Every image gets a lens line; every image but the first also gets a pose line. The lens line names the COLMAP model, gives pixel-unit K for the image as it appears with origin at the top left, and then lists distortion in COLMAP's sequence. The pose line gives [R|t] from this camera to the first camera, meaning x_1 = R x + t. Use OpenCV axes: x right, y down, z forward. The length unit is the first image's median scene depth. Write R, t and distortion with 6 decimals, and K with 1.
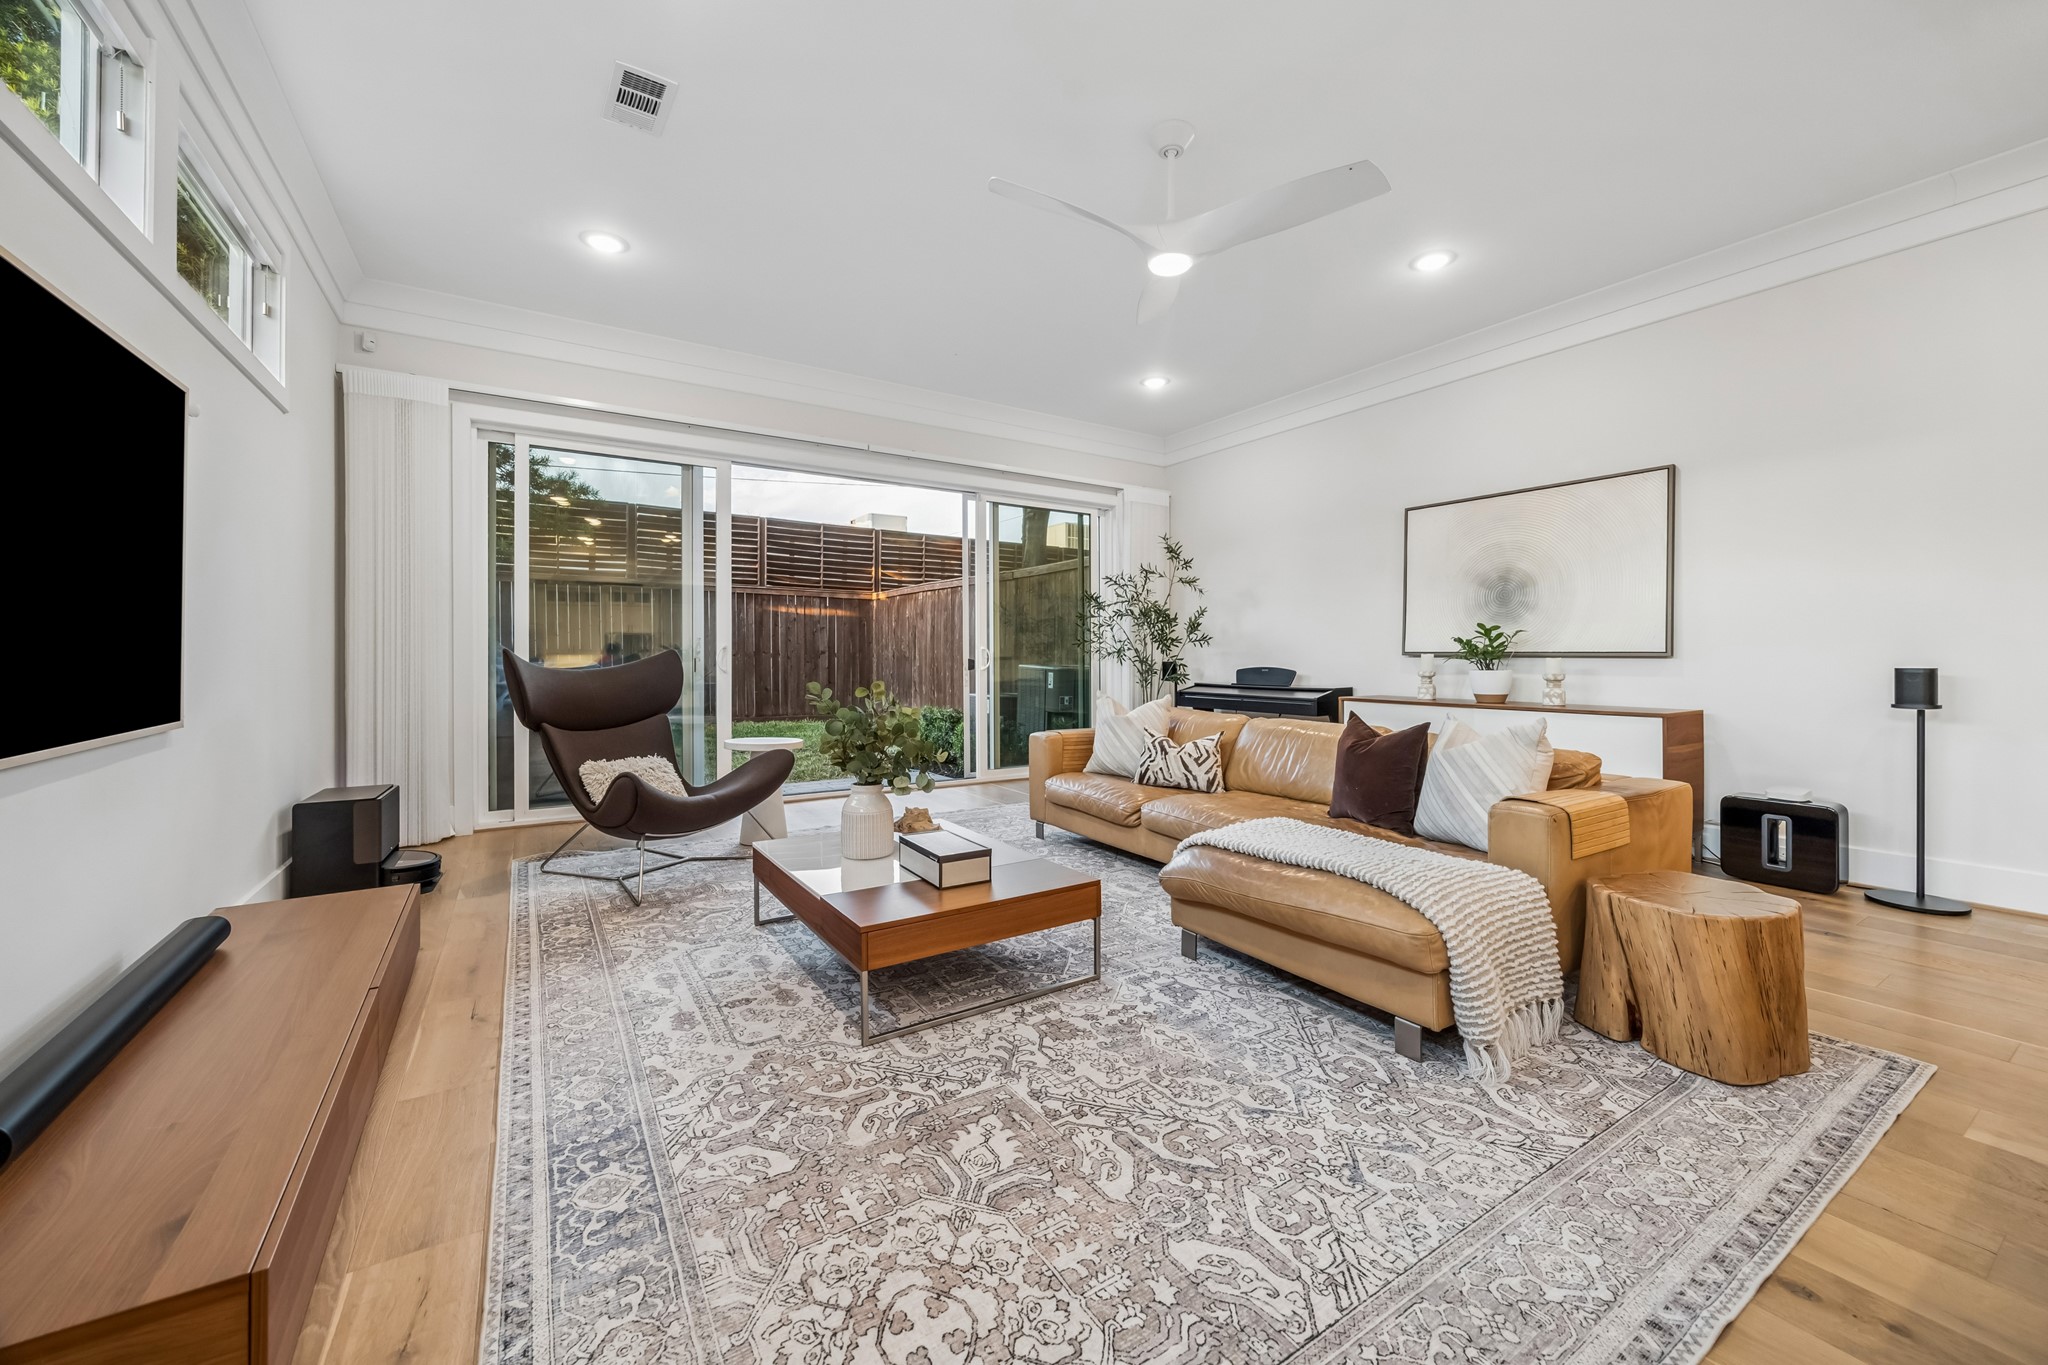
lens RADIAL K [[806.5, 0, 1073.0], [0, 806.5, 660.3], [0, 0, 1]] dist [-0.001971, 0.000041]
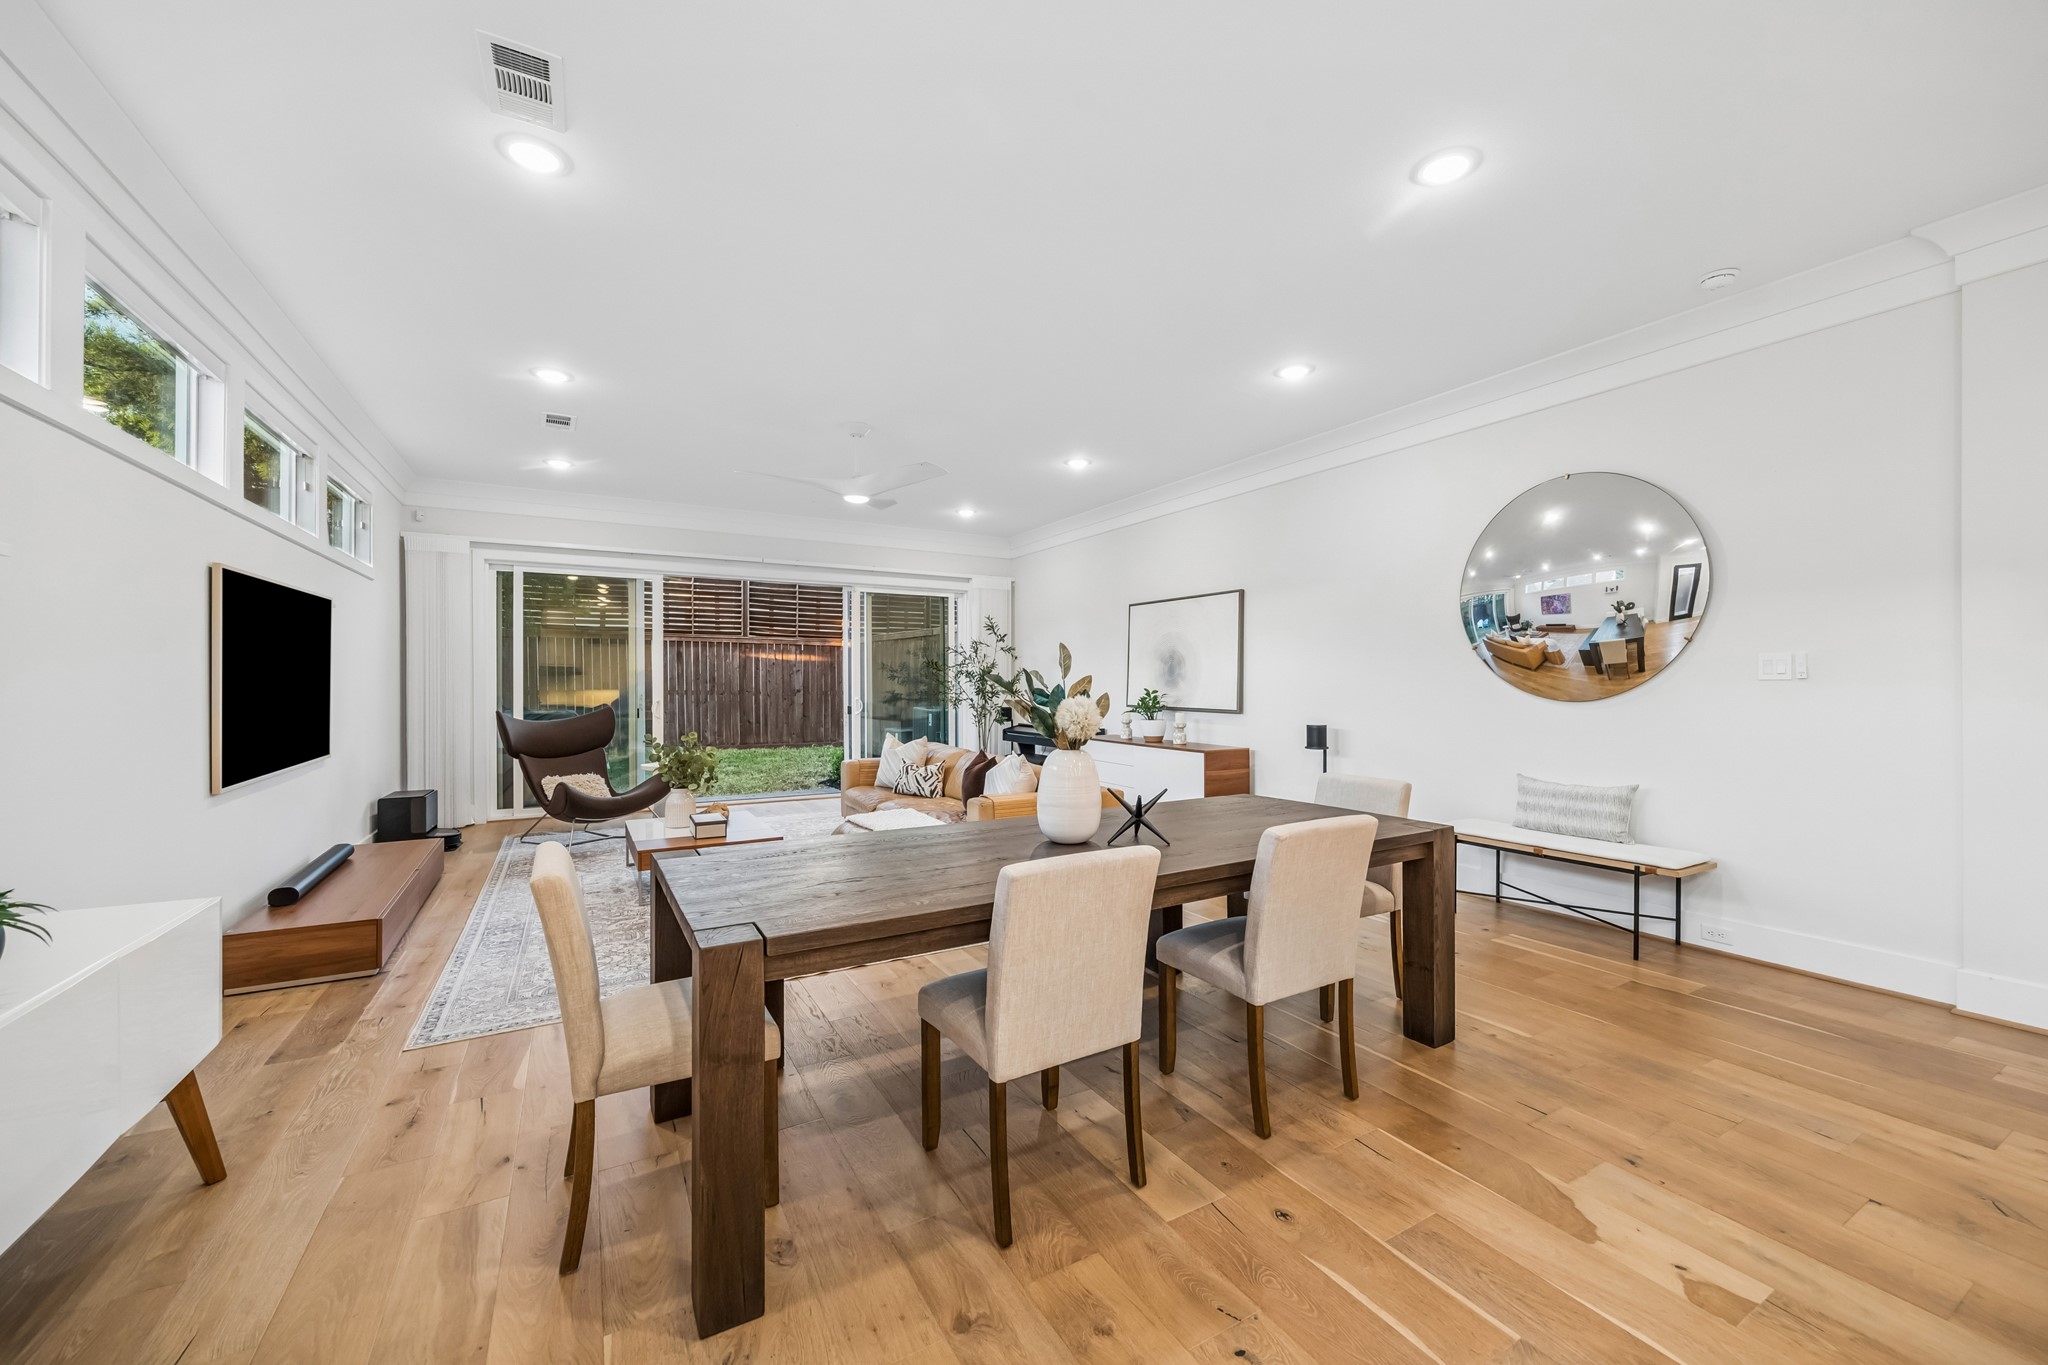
lens RADIAL K [[806.5, 0, 1096.4], [0, 806.5, 688.7], [0, 0, 1]] dist [0.000516, 0.000013]
pose [[0.999570, 0.001519, -0.029292, 0.572298], [-0.001396, 0.999990, 0.004219, -0.065134], [0.029298, -0.004177, 0.999562, -0.627486]]
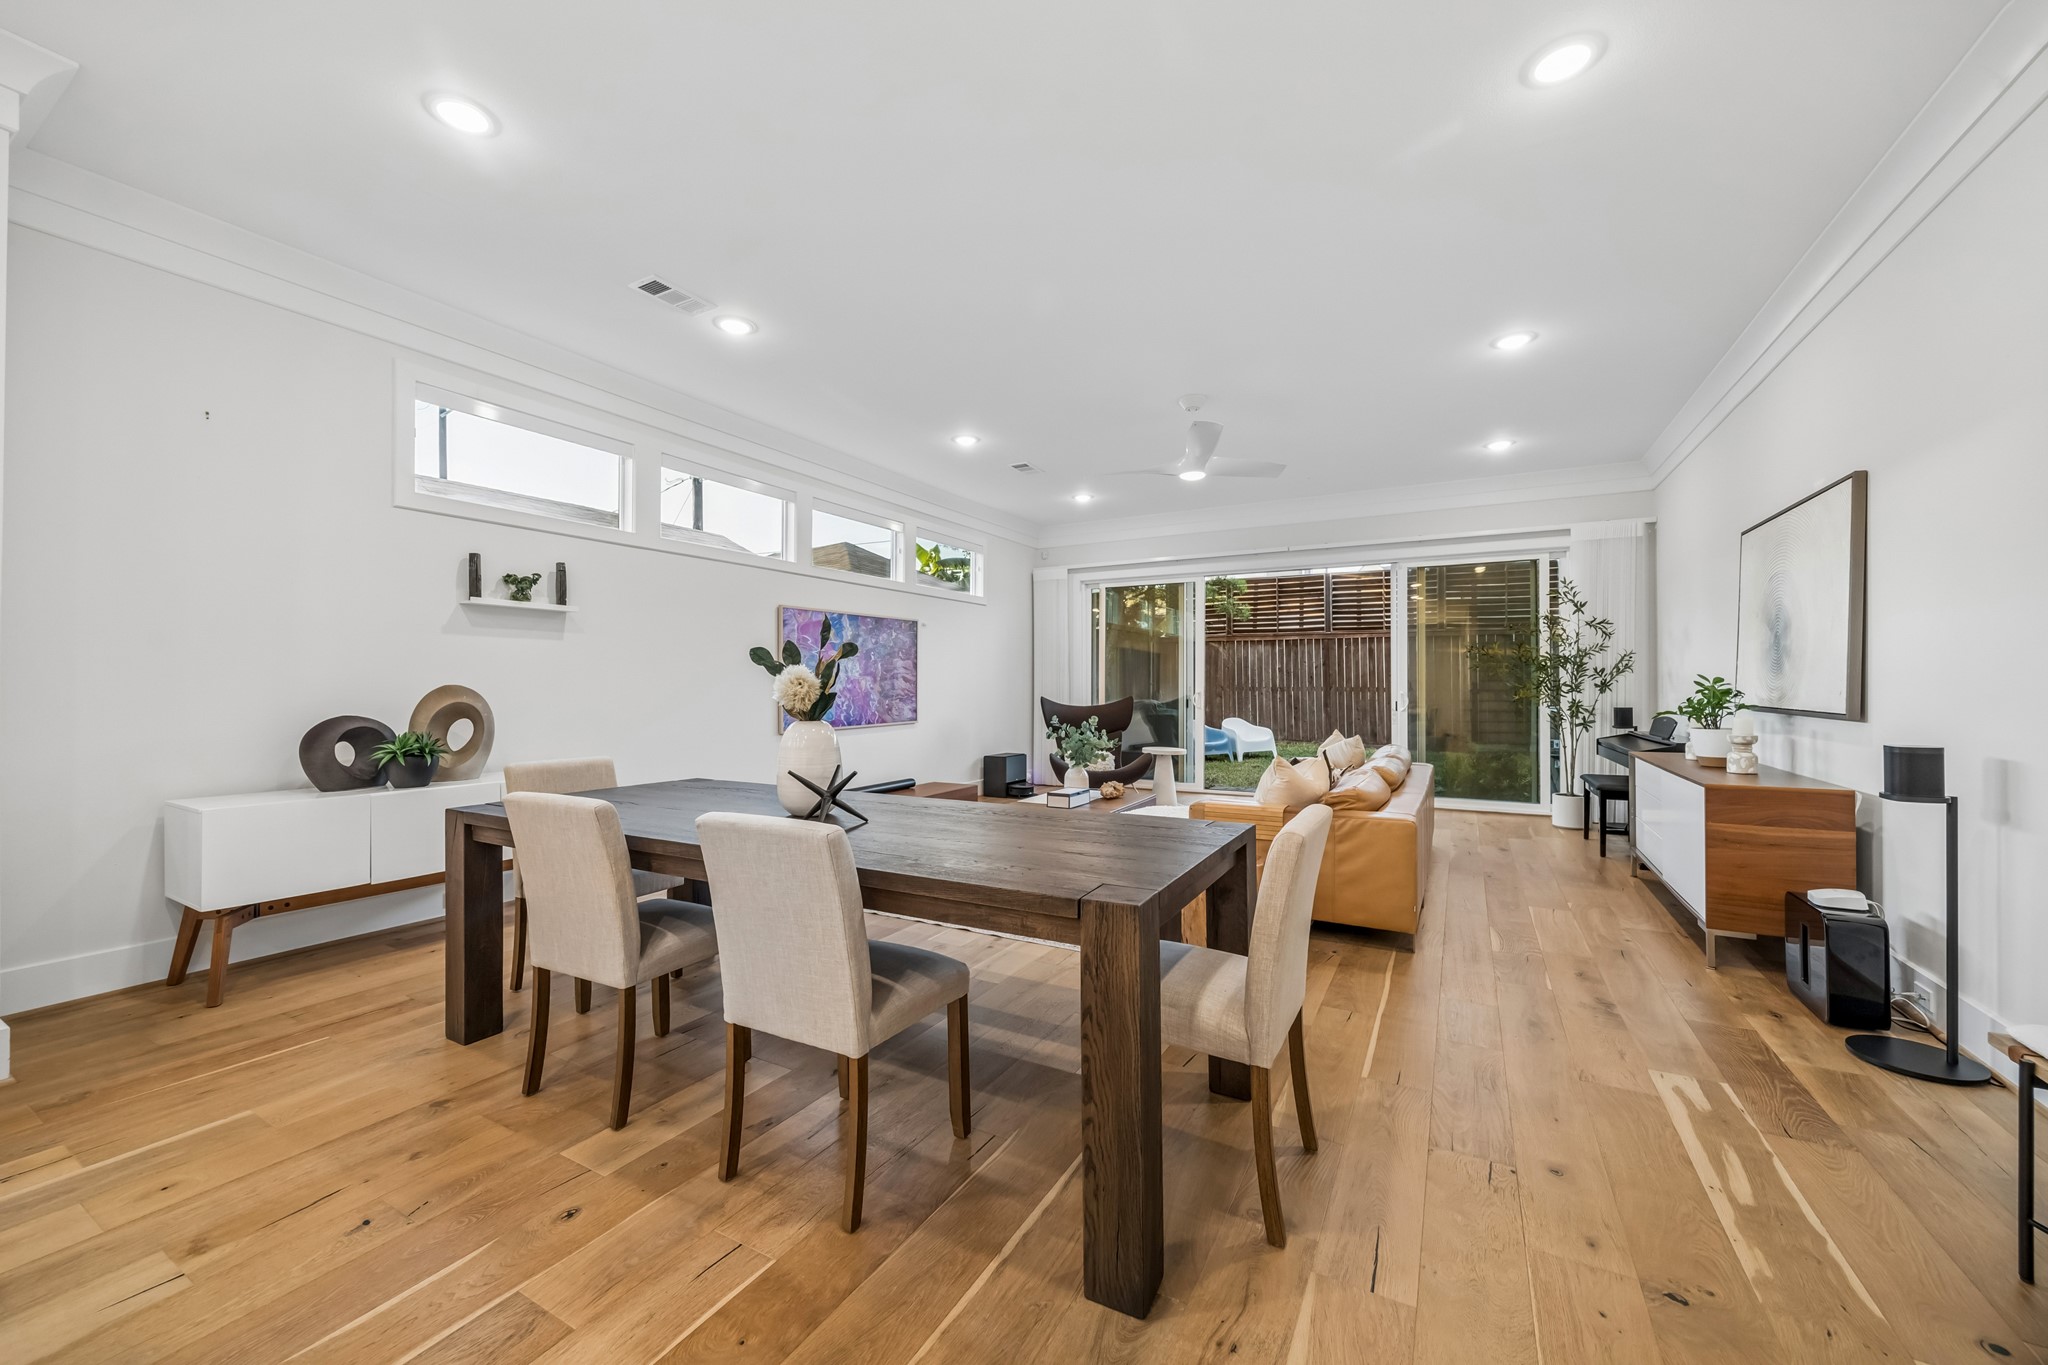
lens RADIAL K [[820.0, 0, 1005.8], [0, 820.0, 682.1], [0, 0, 1]] dist [-0.006581, -0.000182]
pose [[0.434747, -0.003184, -0.900547, 1.224133], [-0.001625, 0.999989, -0.004320, -0.040923], [0.900551, 0.003342, 0.434737, -0.090301]]
